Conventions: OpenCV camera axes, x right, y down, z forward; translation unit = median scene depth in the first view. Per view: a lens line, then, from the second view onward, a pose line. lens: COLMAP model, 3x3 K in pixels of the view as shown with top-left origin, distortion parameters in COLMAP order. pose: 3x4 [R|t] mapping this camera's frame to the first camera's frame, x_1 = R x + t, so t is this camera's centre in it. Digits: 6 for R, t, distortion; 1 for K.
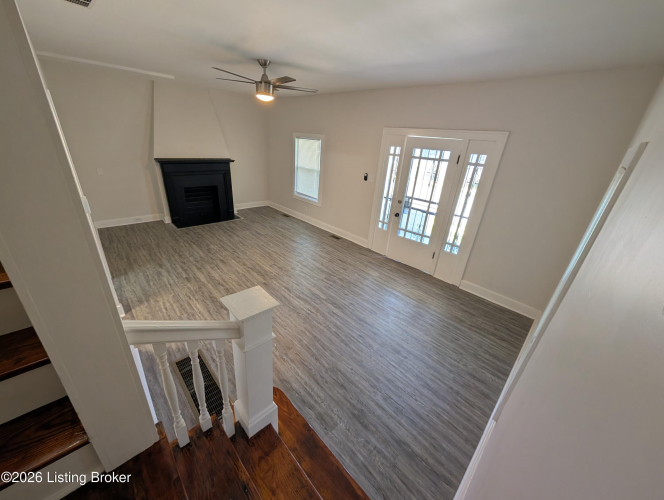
lens RADIAL K [[251.7, 0, 331.1], [0, 251.7, 249.1], [0, 0, 1]] dist [-0.000094, 0.000429]
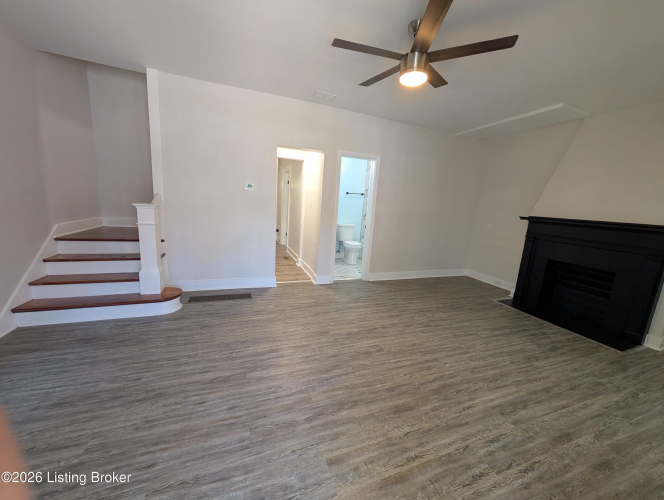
lens RADIAL K [[251.7, 0, 331.3], [0, 251.7, 249.5], [0, 0, 1]] dist [-0.000094, 0.000429]
pose [[-0.392707, 0.076067, -0.916512, 0.330750], [-0.456613, 0.848935, 0.266108, -0.235027], [0.798302, 0.522994, -0.298650, 0.946547]]
